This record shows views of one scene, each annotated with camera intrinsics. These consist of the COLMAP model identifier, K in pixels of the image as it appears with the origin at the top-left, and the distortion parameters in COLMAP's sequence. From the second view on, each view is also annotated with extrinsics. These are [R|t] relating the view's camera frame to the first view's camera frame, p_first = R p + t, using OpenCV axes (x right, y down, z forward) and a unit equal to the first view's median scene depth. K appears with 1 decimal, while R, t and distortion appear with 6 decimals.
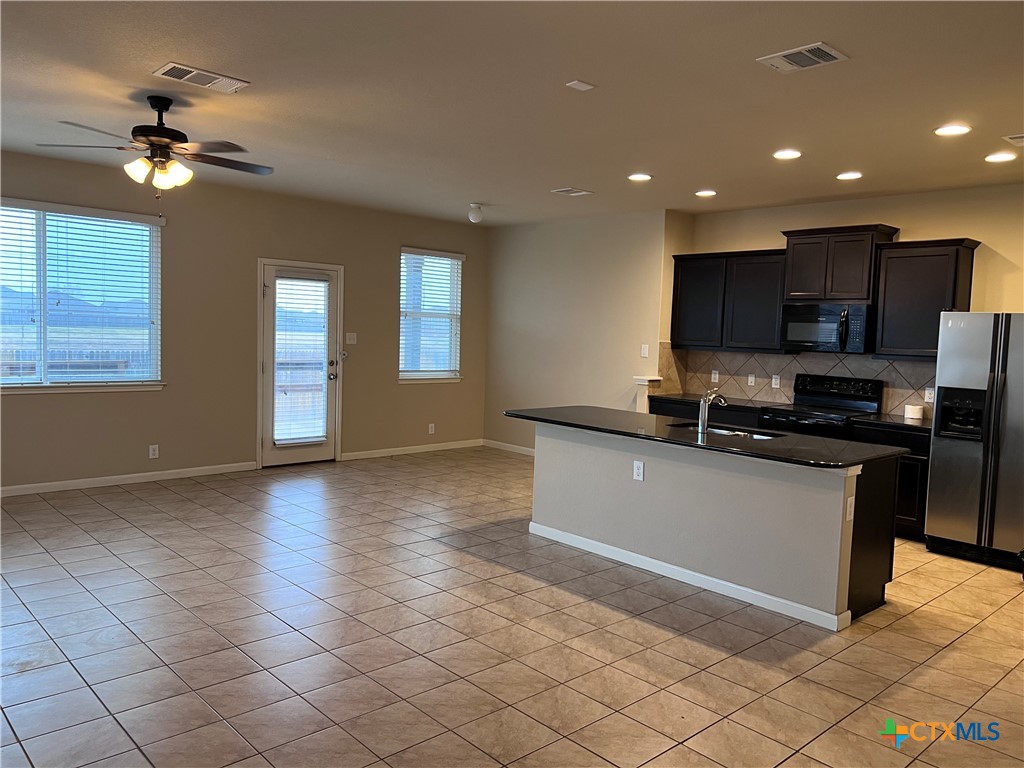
lens RADIAL K [[766.6, 0, 516.6], [0, 766.6, 374.3], [0, 0, 1]] dist [0.066840, -0.077528]
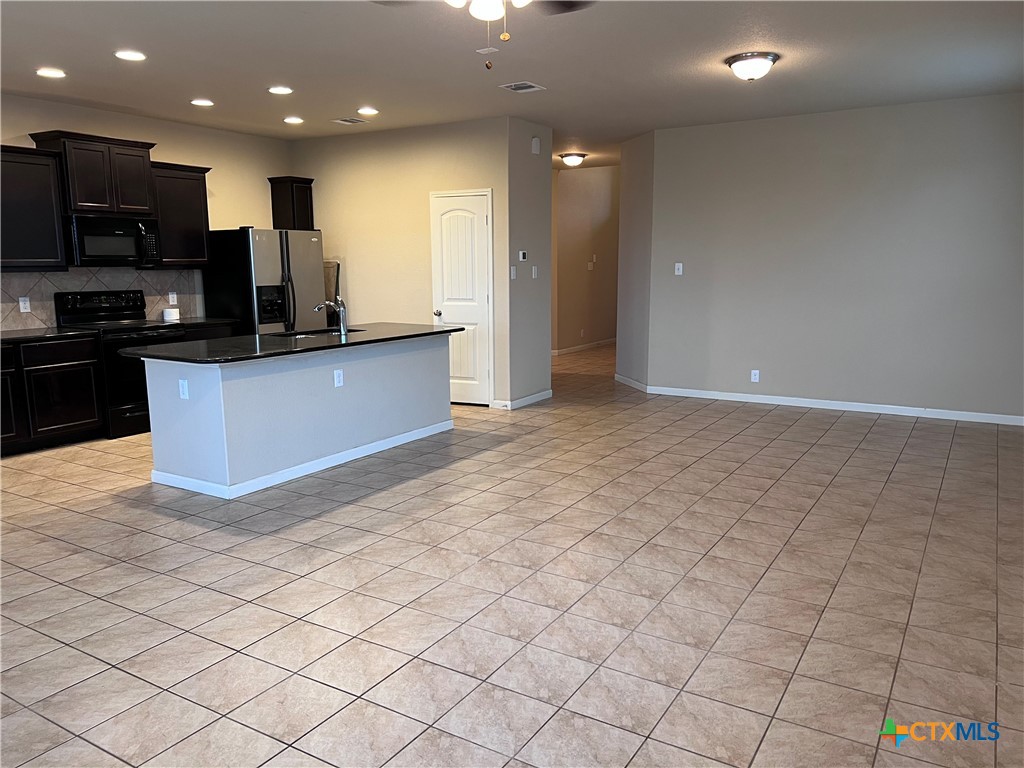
lens RADIAL K [[766.6, 0, 512.2], [0, 766.6, 385.4], [0, 0, 1]] dist [0.066840, -0.077528]
pose [[-0.264063, -0.190430, 0.945520, -0.718140], [0.056192, 0.975613, 0.212184, -0.063111], [-0.962867, 0.109161, -0.246923, 0.783628]]
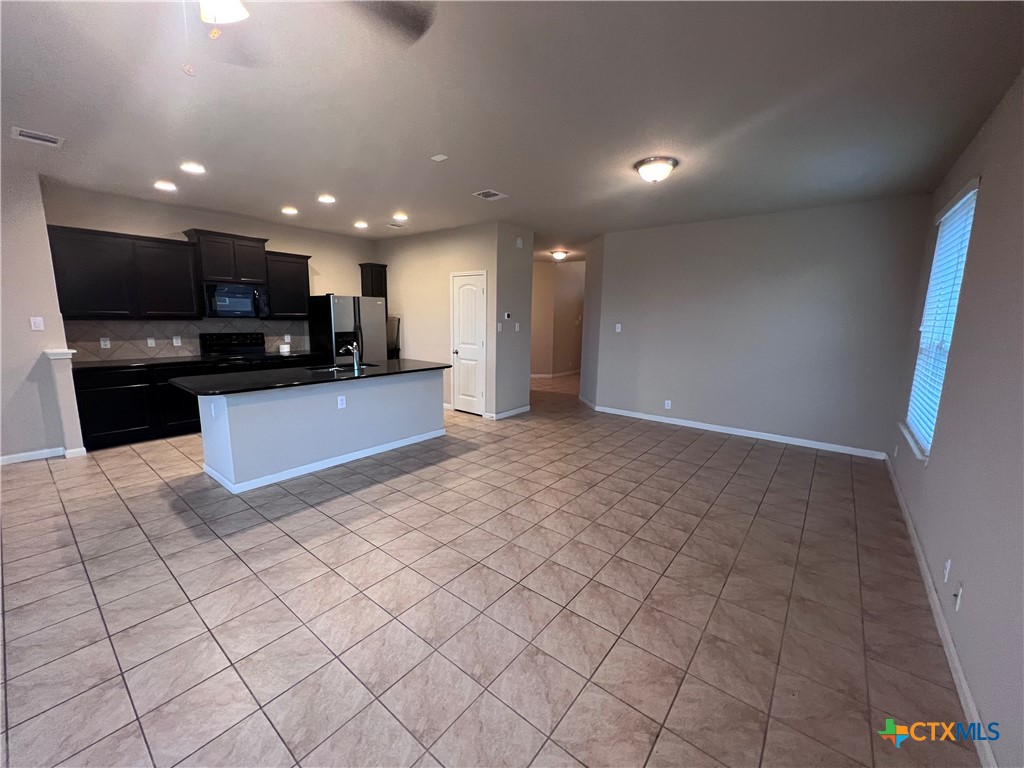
lens RADIAL K [[409.2, 0, 511.3], [0, 409.2, 381.9], [0, 0, 1]] dist [-0.000836, 0.000250]
pose [[-0.144806, -0.196809, 0.969689, -0.504177], [0.037686, 0.978210, 0.204167, -0.049714], [-0.988742, 0.066108, -0.134234, 0.587446]]
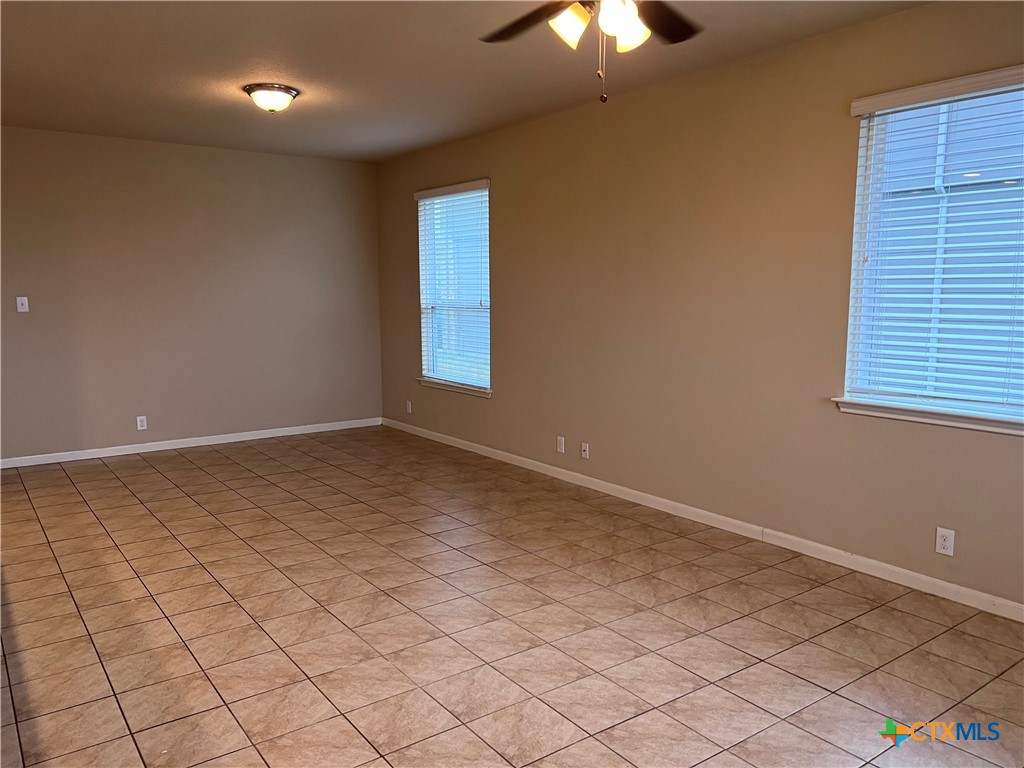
lens RADIAL K [[766.6, 0, 509.6], [0, 766.6, 378.1], [0, 0, 1]] dist [0.066840, -0.077528]
pose [[-0.991780, -0.048466, 0.118423, -0.318883], [-0.026646, 0.983429, 0.179323, -0.070466], [-0.125152, 0.174693, -0.976637, 1.098866]]
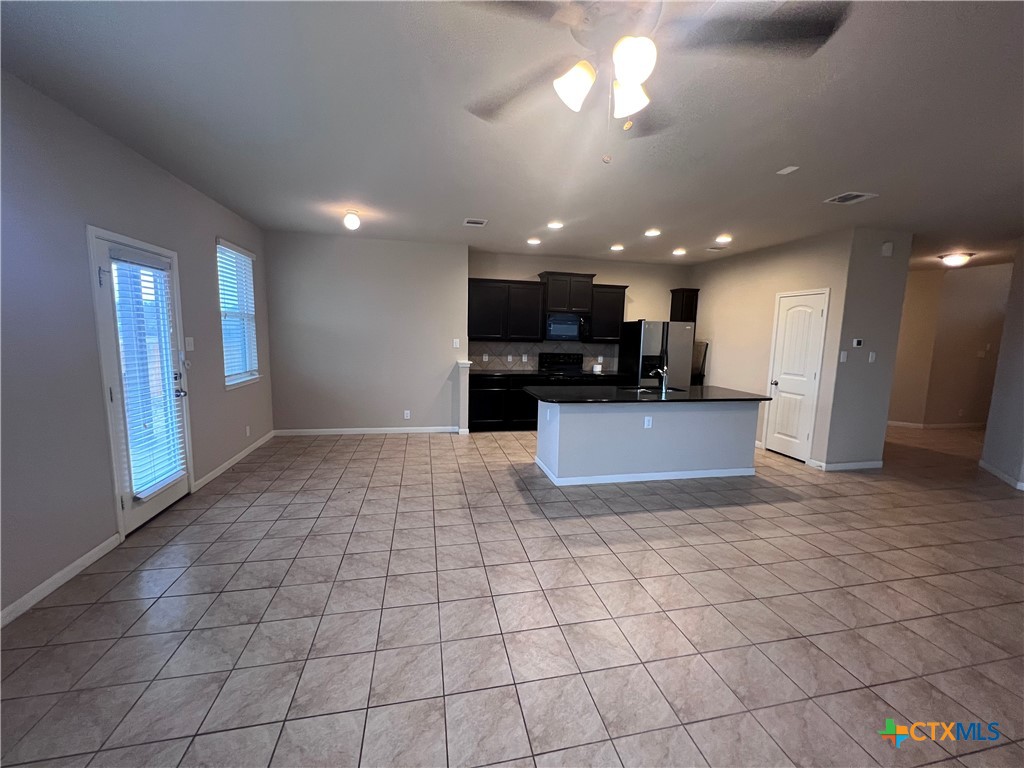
lens RADIAL K [[409.2, 0, 511.1], [0, 409.2, 381.7], [0, 0, 1]] dist [-0.000836, 0.000250]
pose [[0.514769, -0.124987, 0.848169, -0.525941], [0.046847, 0.991939, 0.117740, -0.053635], [-0.856048, -0.020875, 0.516474, 0.612479]]
